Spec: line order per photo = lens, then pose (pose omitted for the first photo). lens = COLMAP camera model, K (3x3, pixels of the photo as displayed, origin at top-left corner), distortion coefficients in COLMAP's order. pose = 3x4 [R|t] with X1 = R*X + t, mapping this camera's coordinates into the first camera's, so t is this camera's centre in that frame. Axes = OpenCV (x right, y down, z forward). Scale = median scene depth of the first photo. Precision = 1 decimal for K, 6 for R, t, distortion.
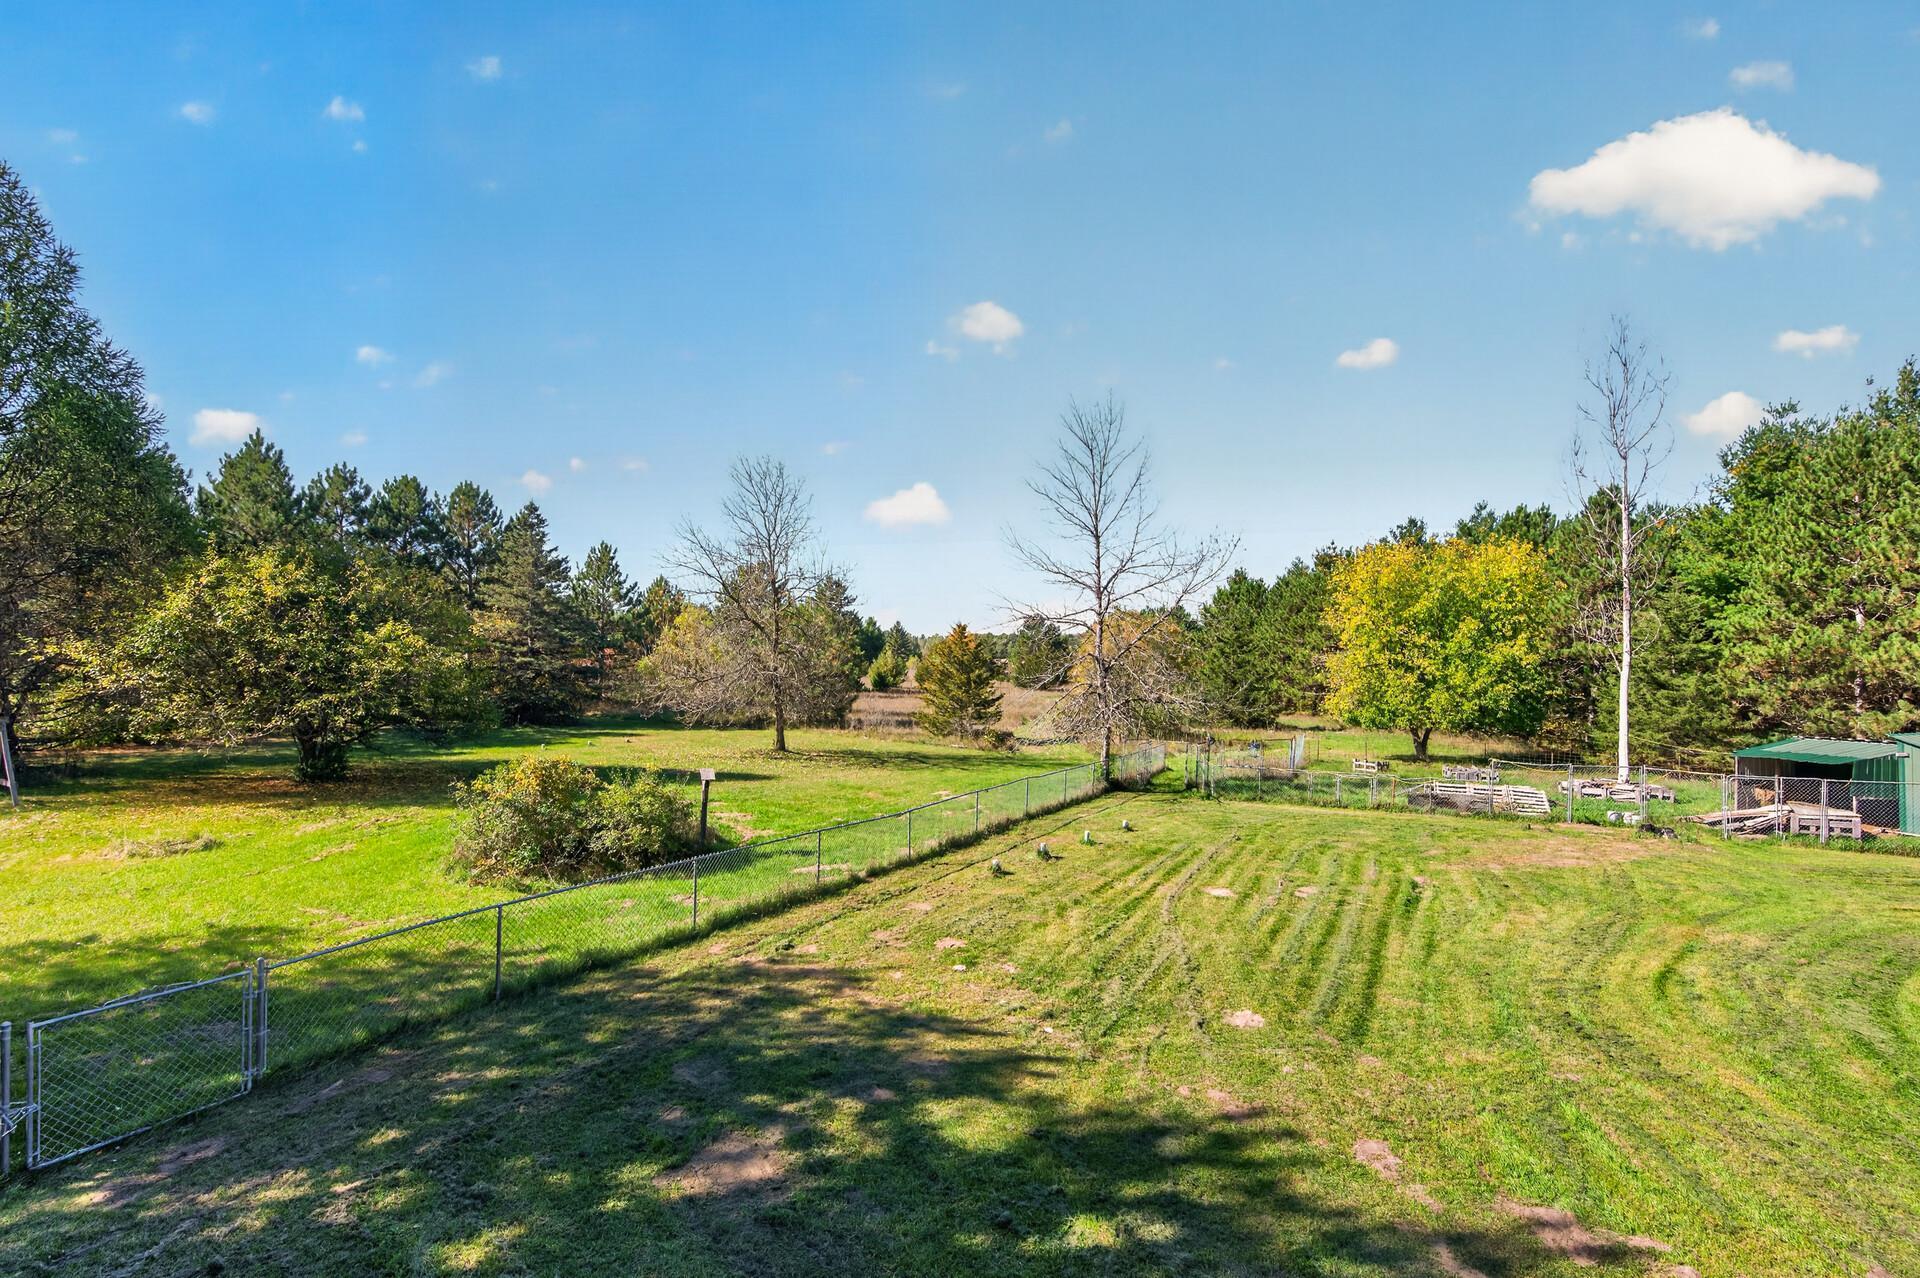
lens RADIAL K [[858.0, 0, 953.3], [0, 858.0, 680.5], [0, 0, 1]] dist [-0.001860, 0.000159]
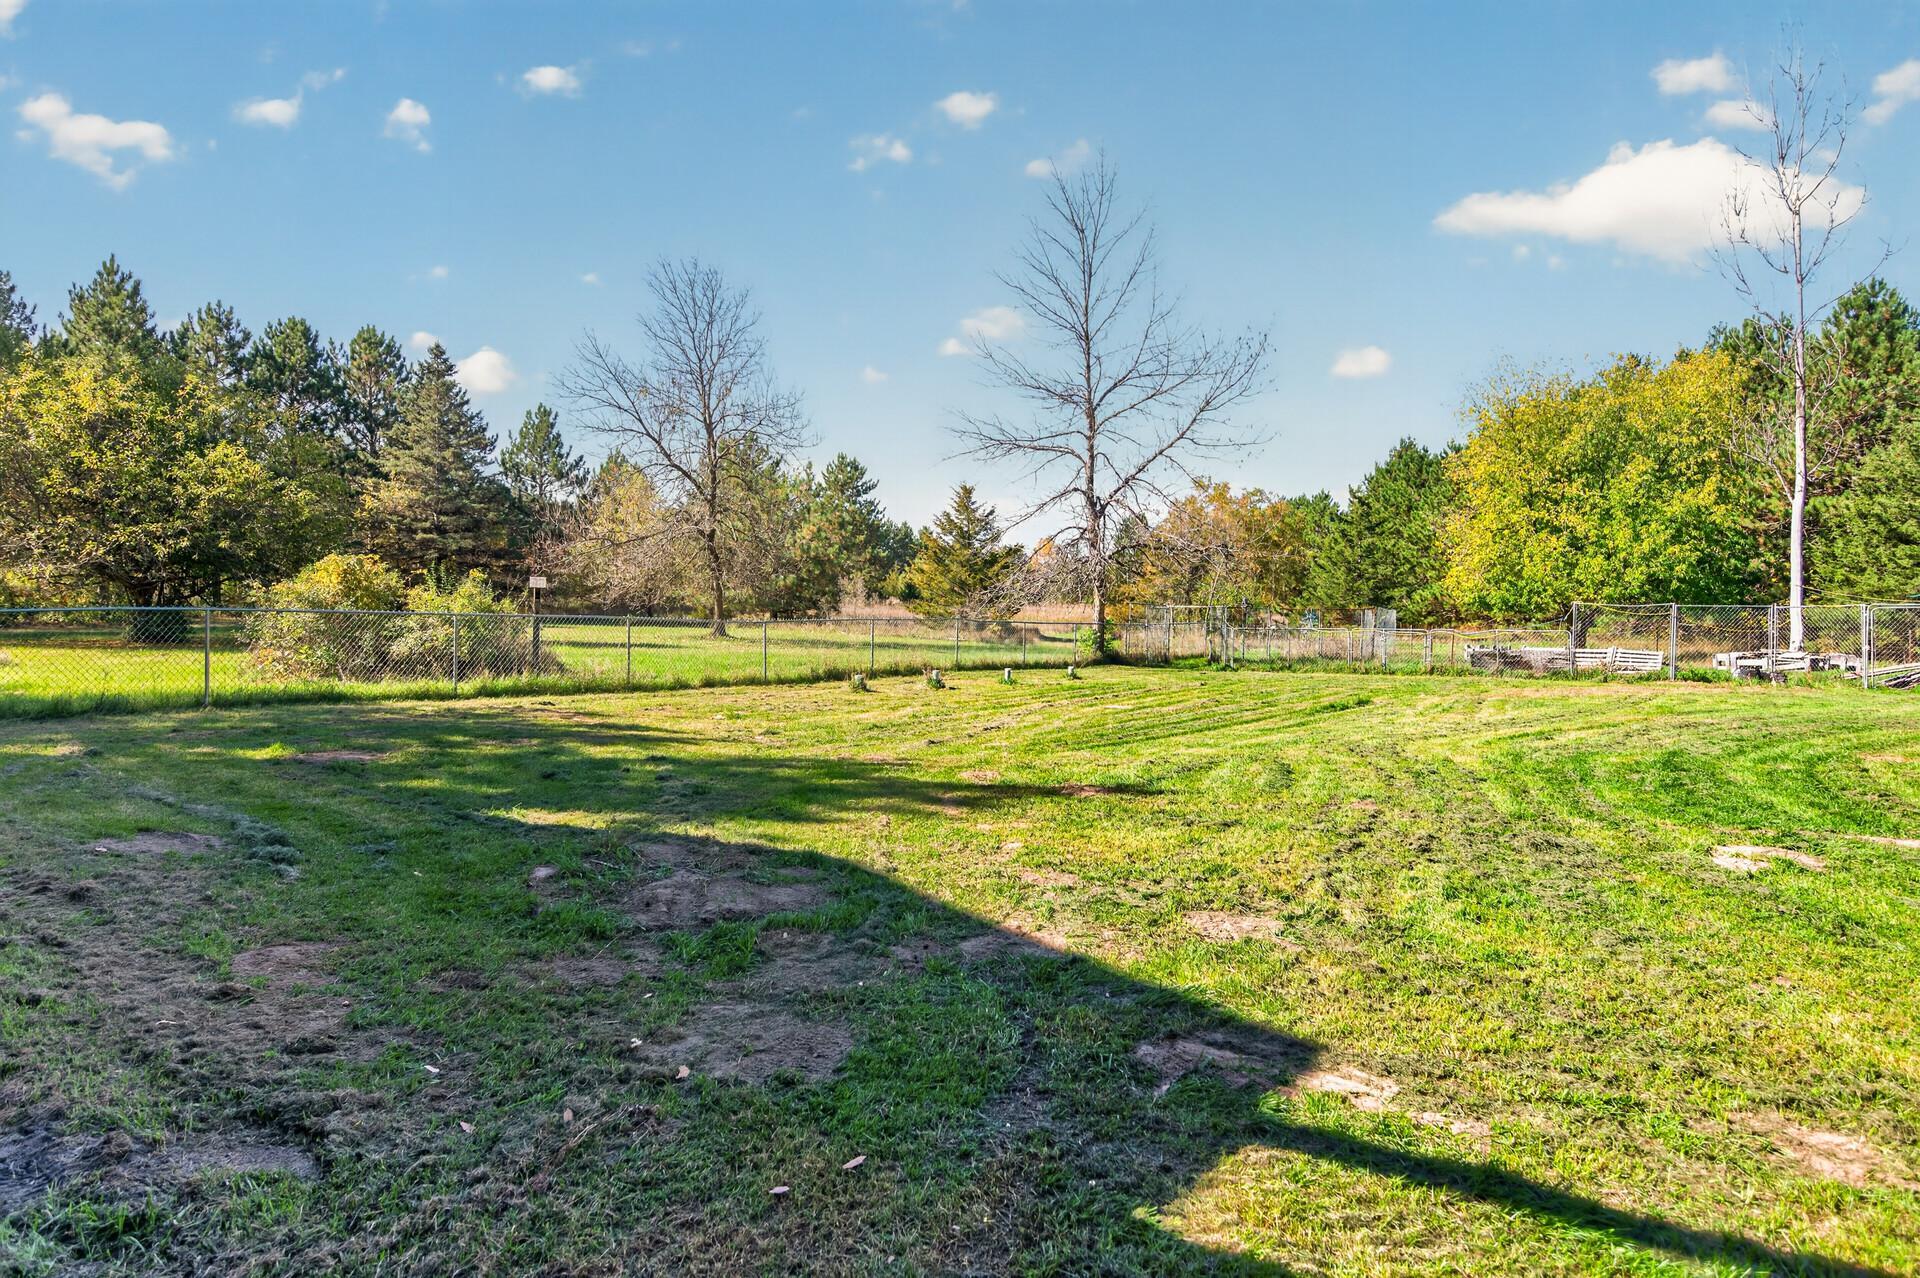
lens RADIAL K [[1186.2, 0, 960.0], [0, 1186.2, 639.0], [0, 0, 1]] dist [0.003127, 0.000270]
pose [[0.995428, -0.000398, -0.095510, 0.115595], [0.000586, 0.999998, 0.001934, 0.076949], [0.095509, -0.001982, 0.995427, -0.066292]]
